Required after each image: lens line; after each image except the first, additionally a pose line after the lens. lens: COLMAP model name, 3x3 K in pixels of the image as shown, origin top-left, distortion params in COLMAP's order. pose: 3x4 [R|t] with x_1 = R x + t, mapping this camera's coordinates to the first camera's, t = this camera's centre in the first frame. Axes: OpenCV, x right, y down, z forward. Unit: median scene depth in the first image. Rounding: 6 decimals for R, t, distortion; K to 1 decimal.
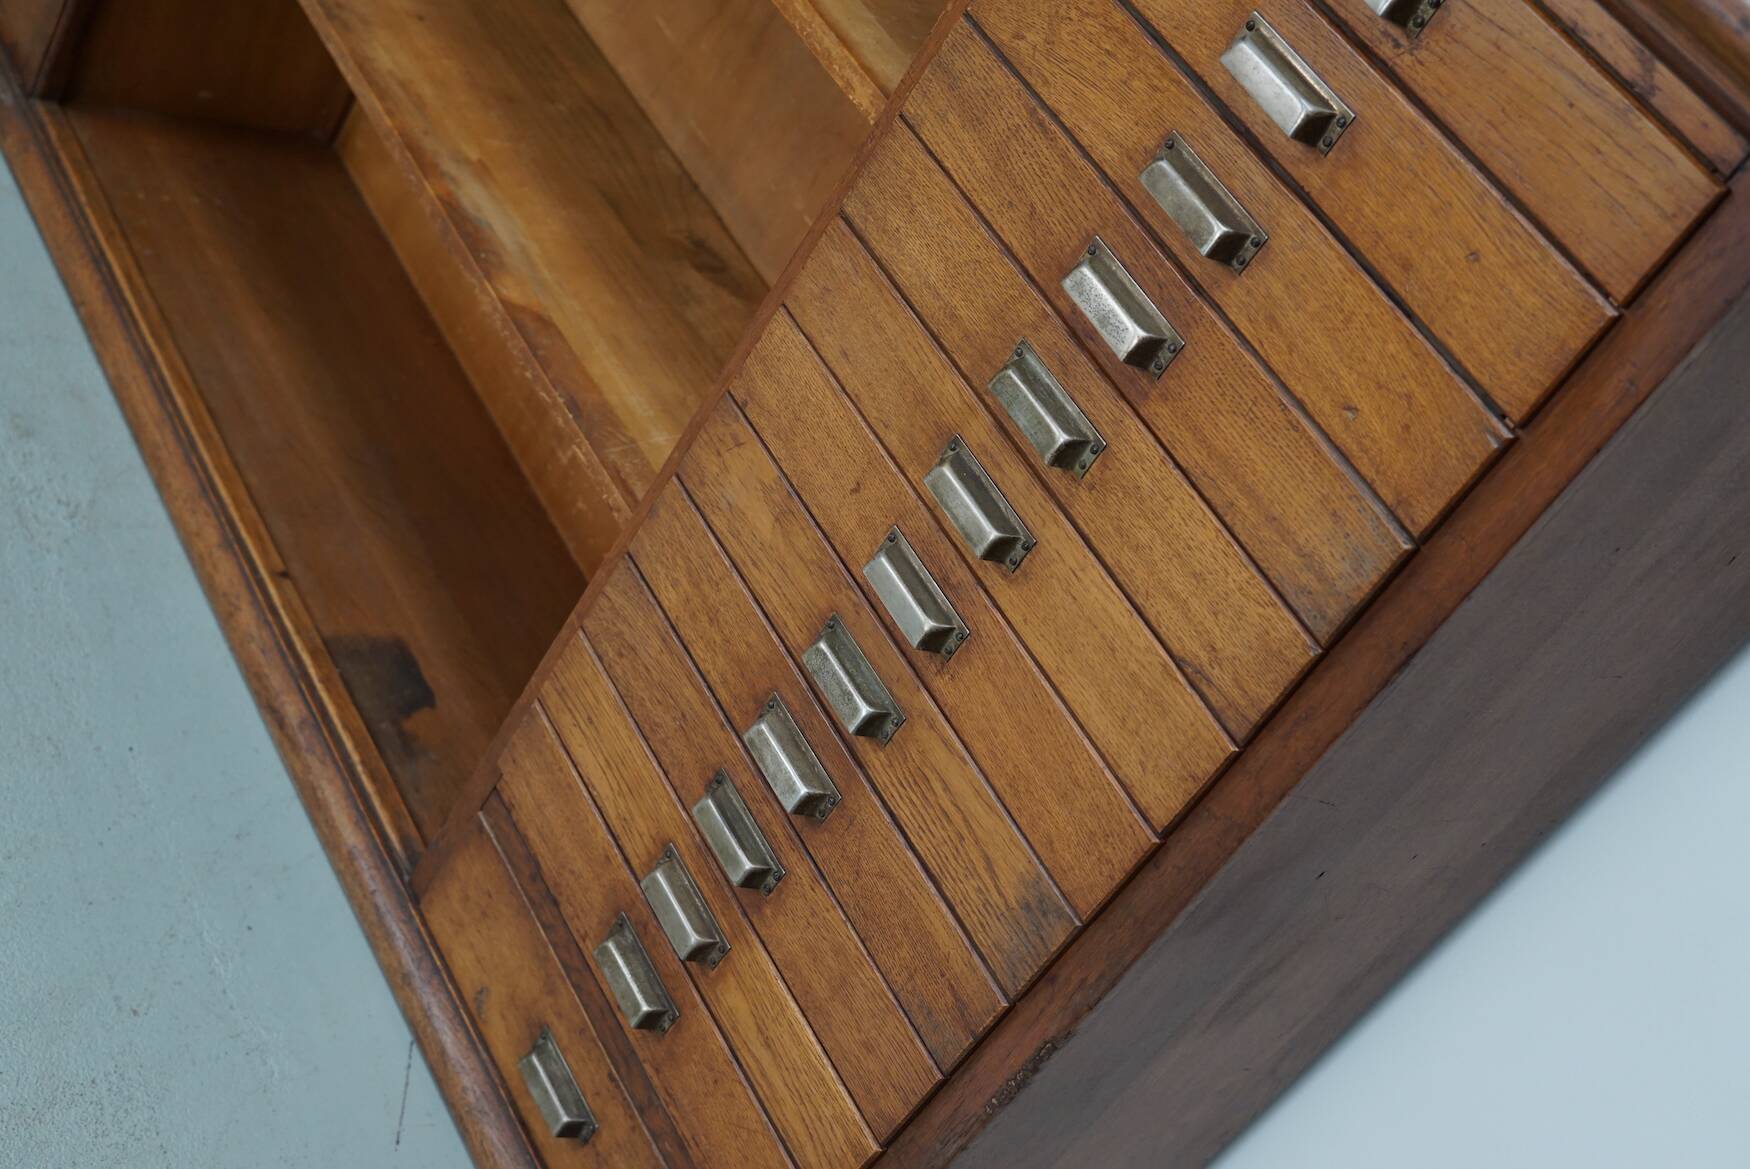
lens RADIAL K [[2259.3, 0, 877.3], [0, 2259.3, 597.4], [0, 0, 1]] dist [-0.152436, 0.337685]
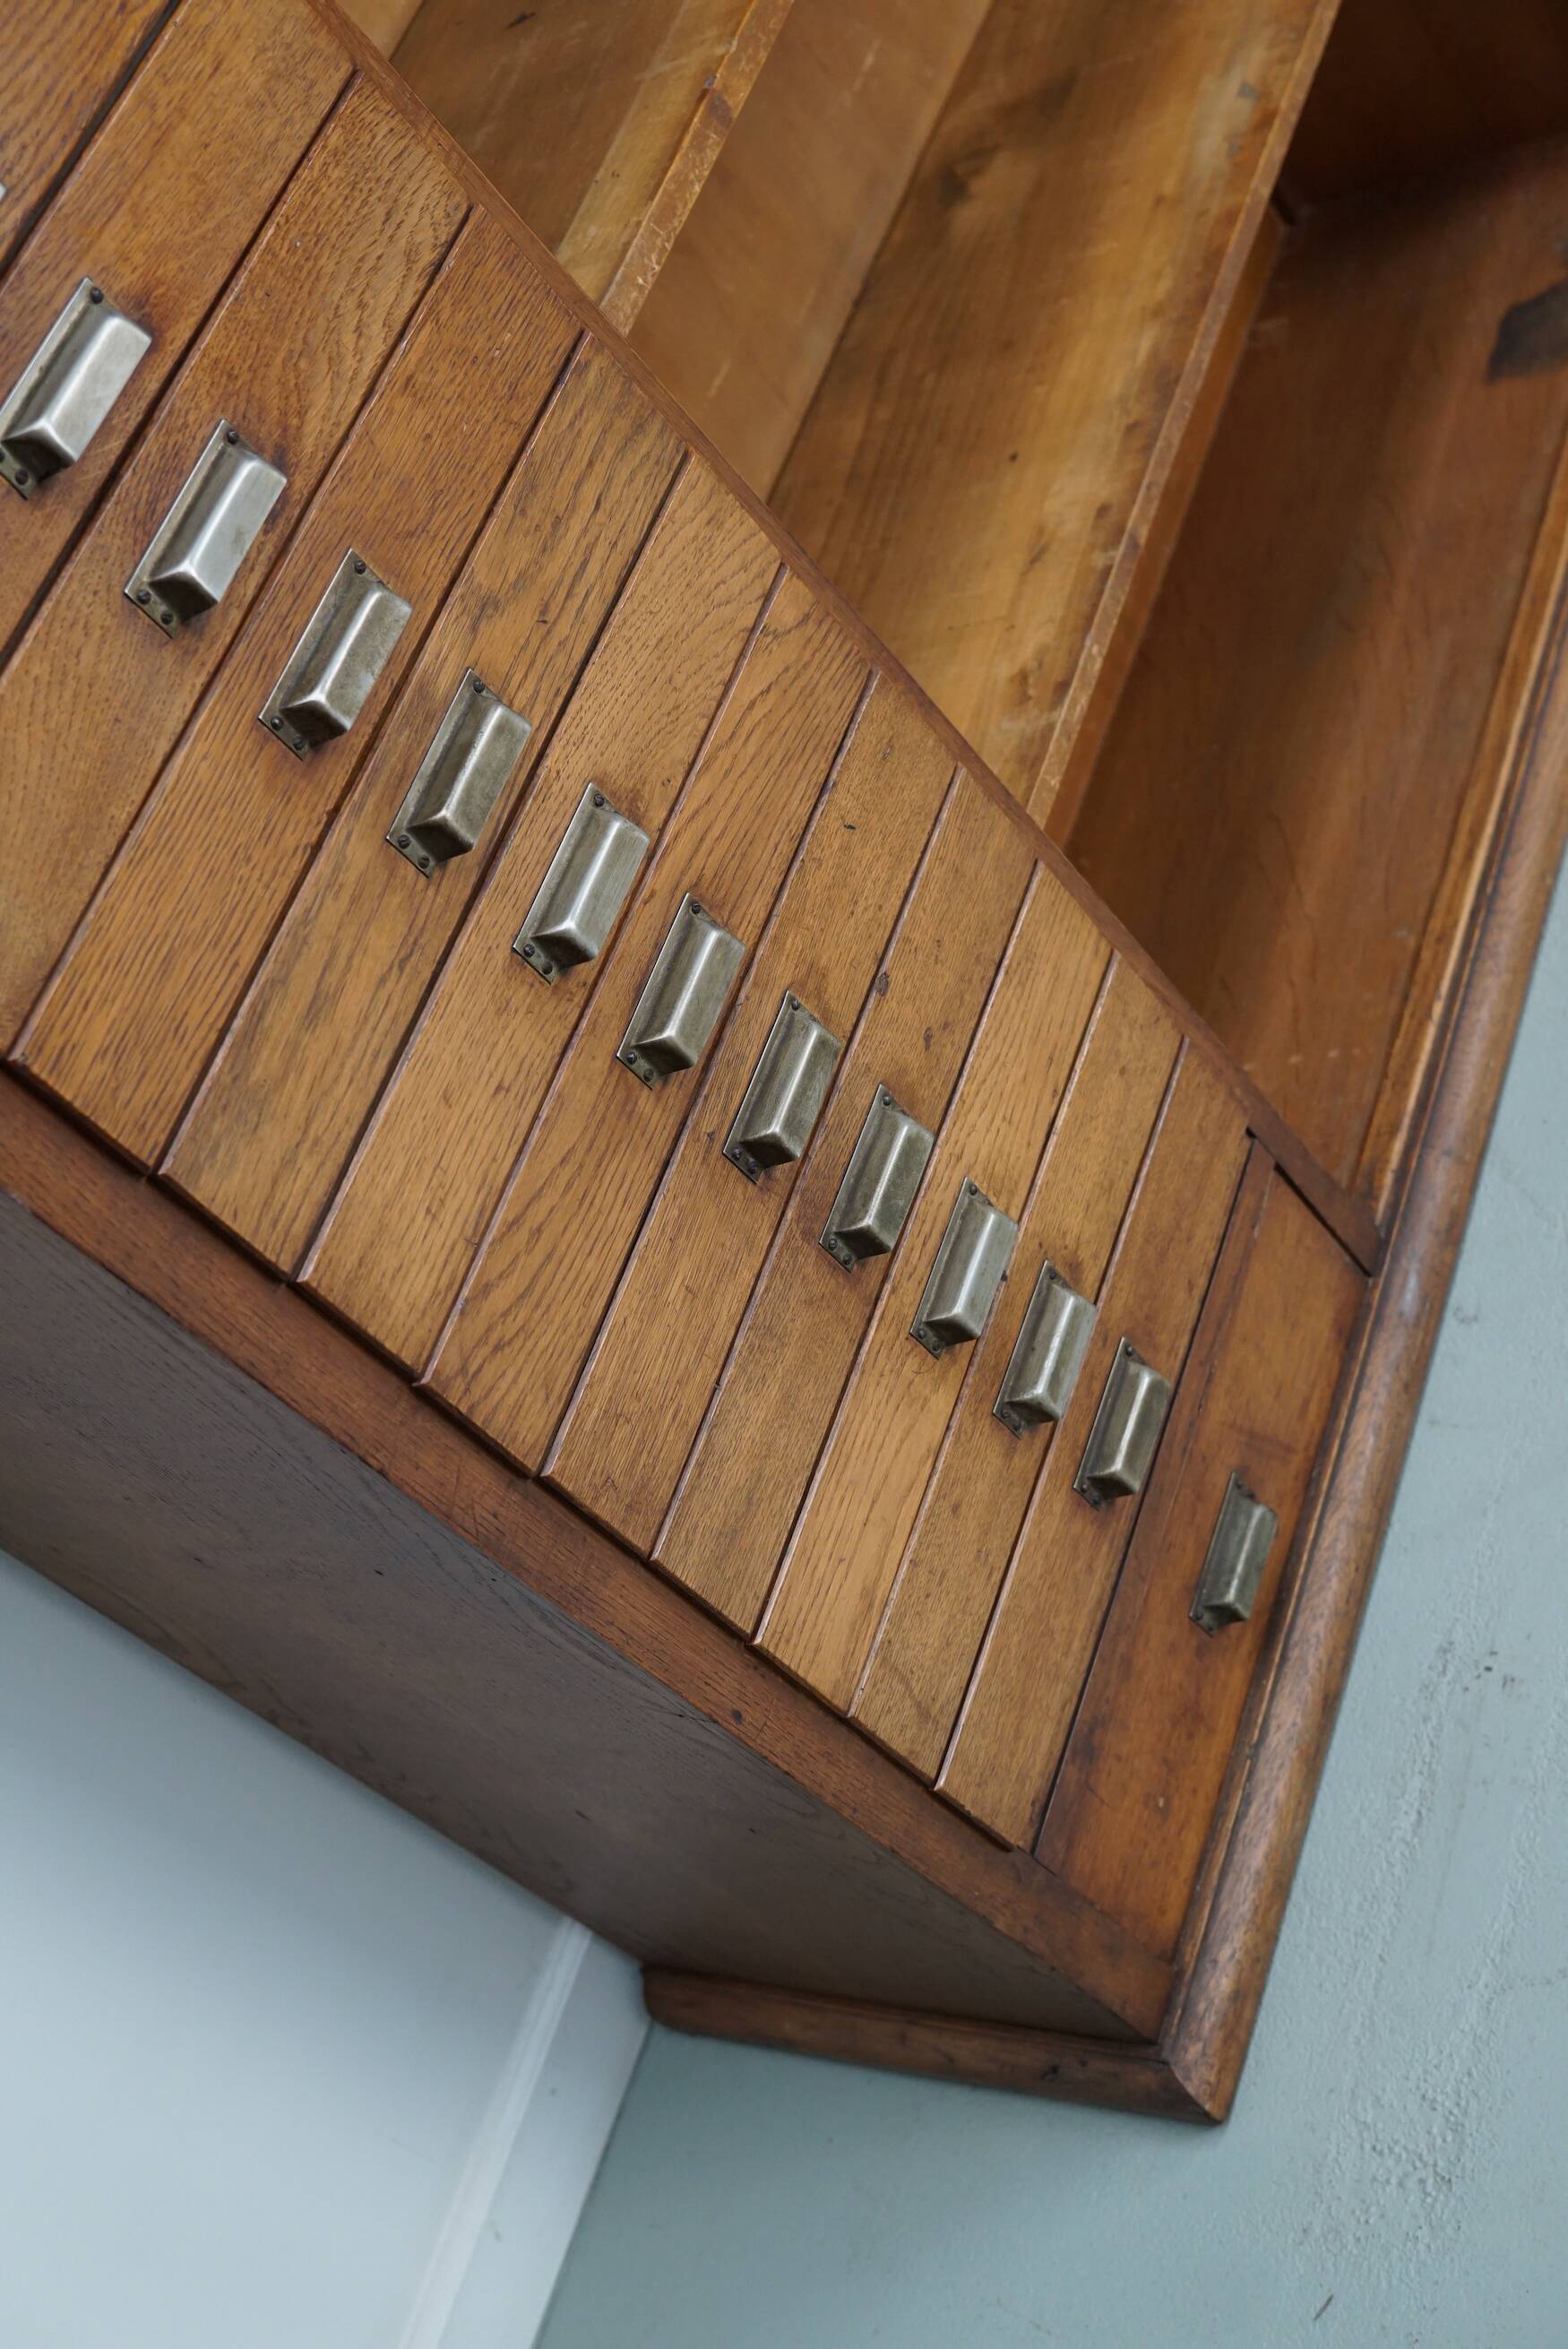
lens RADIAL K [[3032.2, 0, 784.0], [0, 3032.2, 1174.5], [0, 0, 1]] dist [-0.152436, 0.337685]
pose [[-0.664231, -0.645309, 0.377323, -0.985377], [0.641076, -0.232137, 0.731529, -1.564688], [-0.384471, 0.727797, 0.567885, 1.049534]]
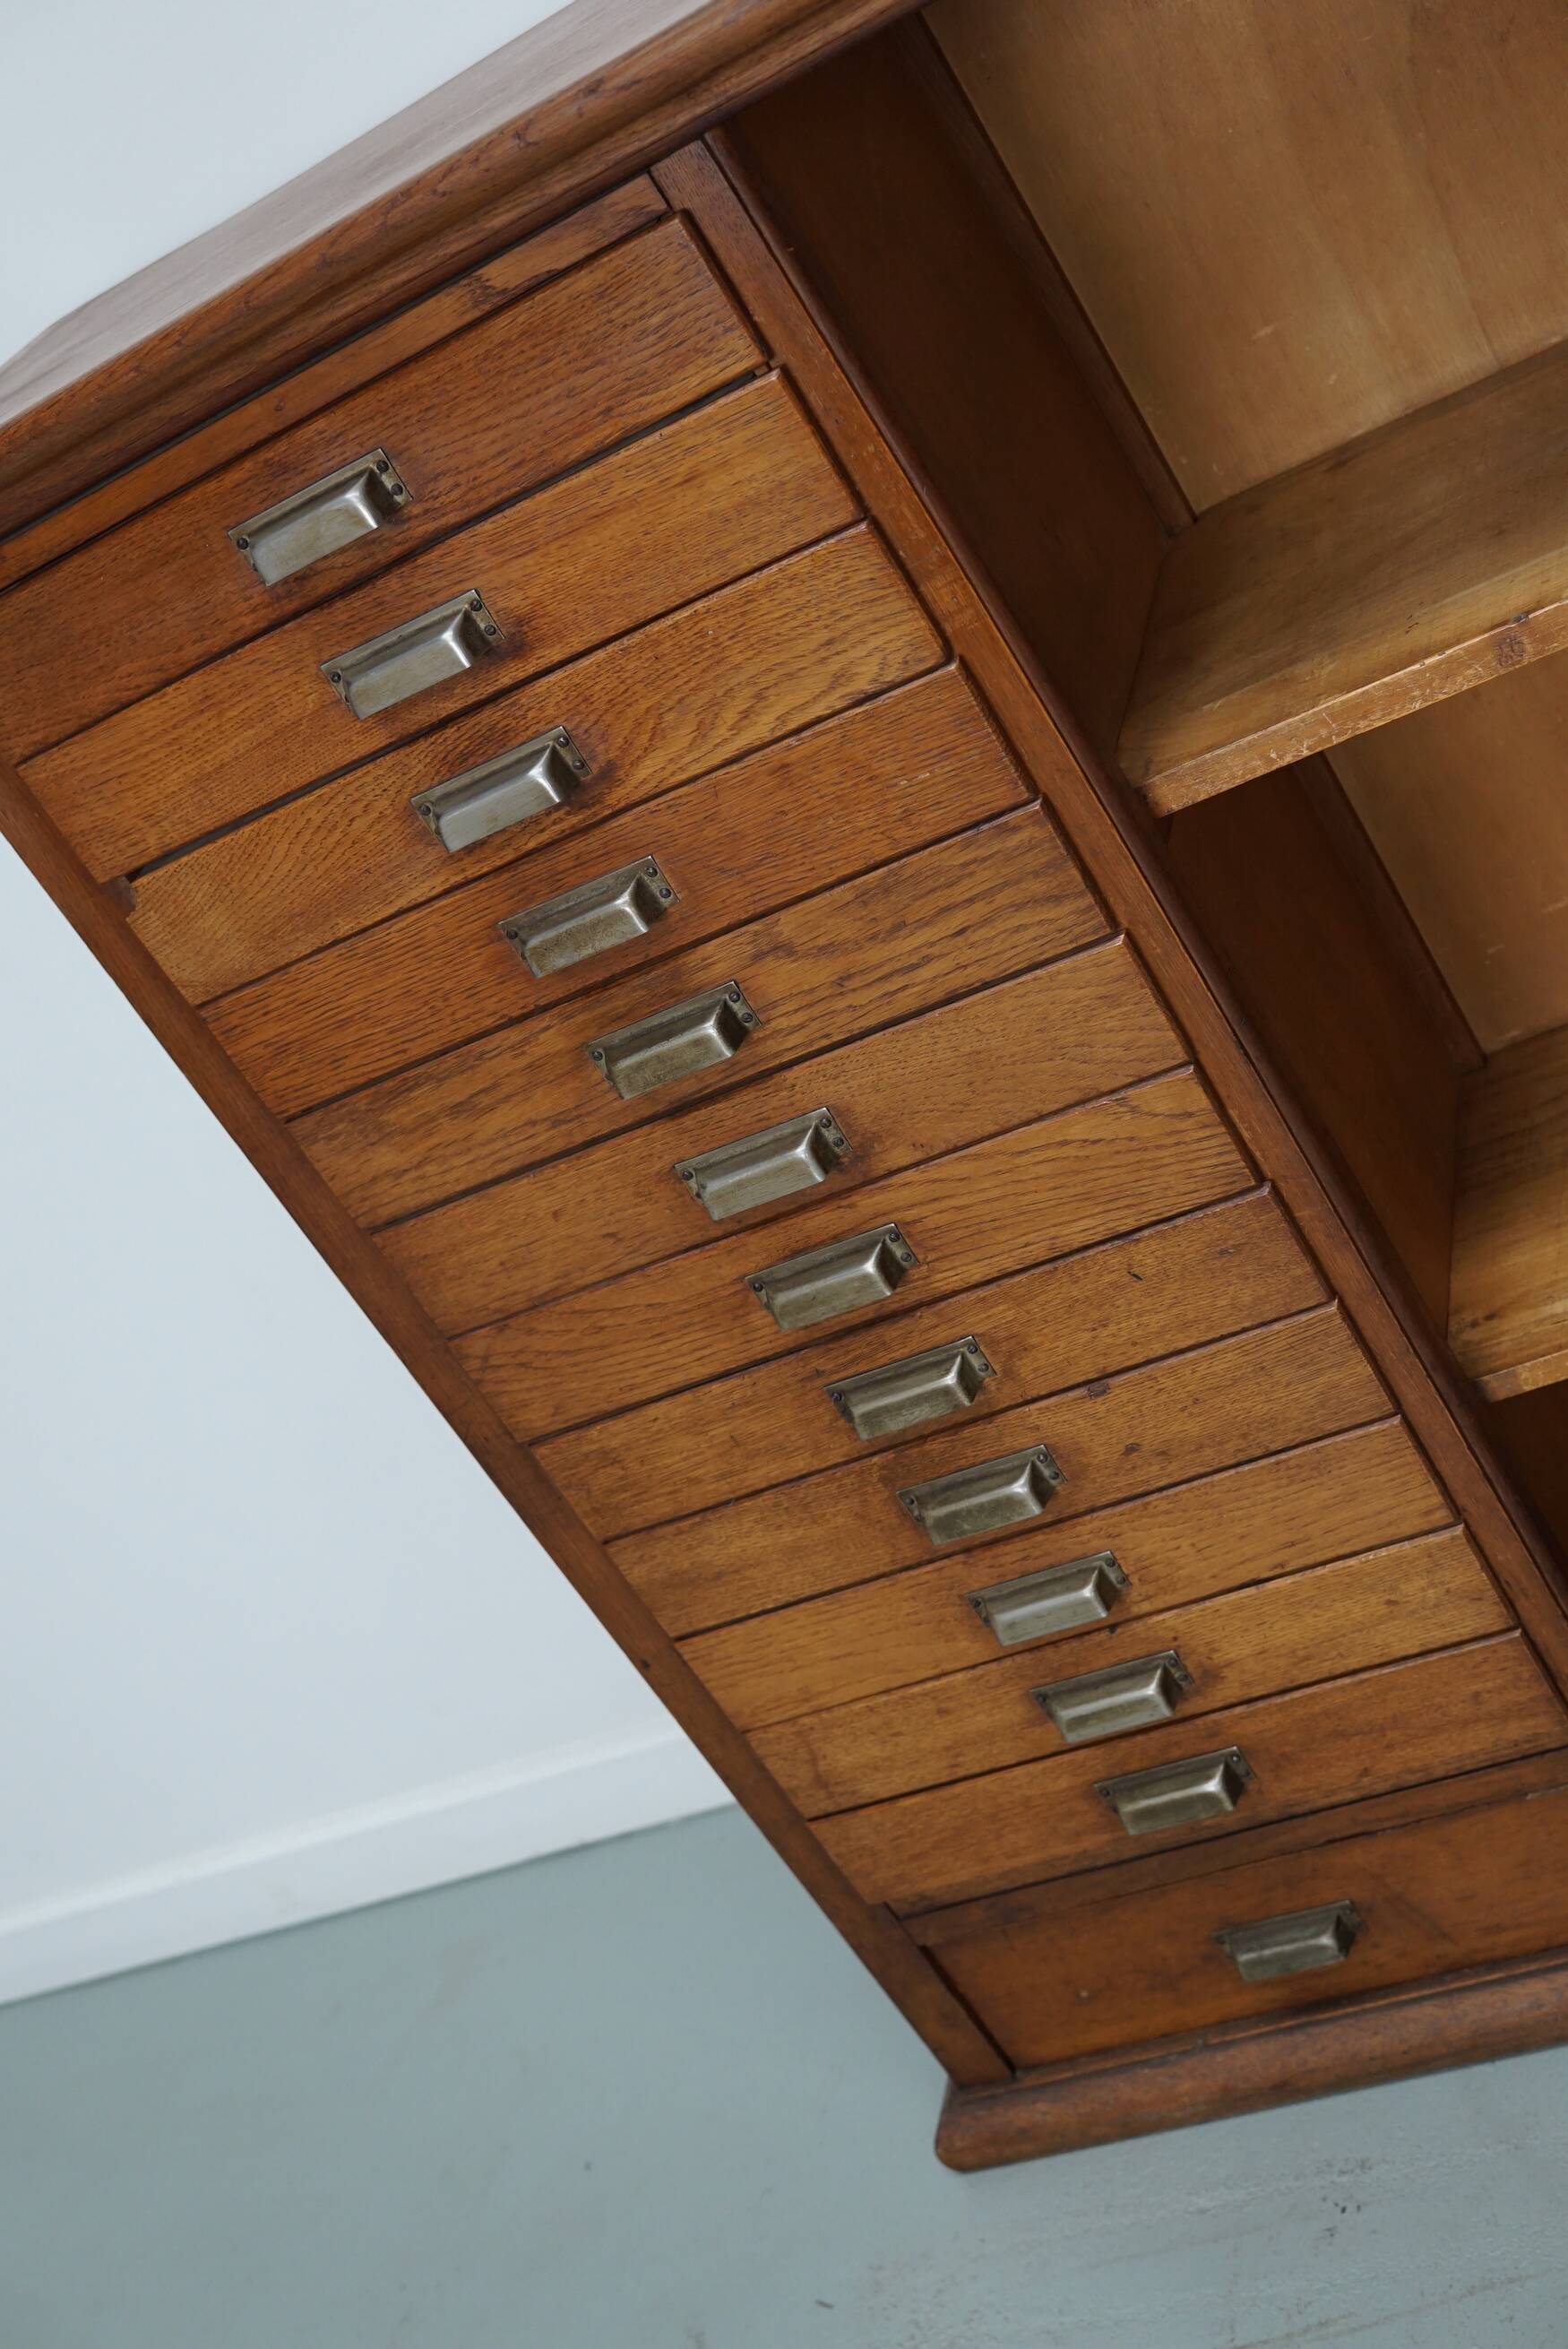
lens RADIAL K [[3032.2, 0, 784.0], [0, 3032.2, 1174.5], [0, 0, 1]] dist [-0.152436, 0.337685]
pose [[0.302595, -0.940263, 0.156017, -0.692543], [0.953082, 0.297060, -0.058219, -0.796102], [0.008395, 0.166313, 0.986037, 0.434391]]
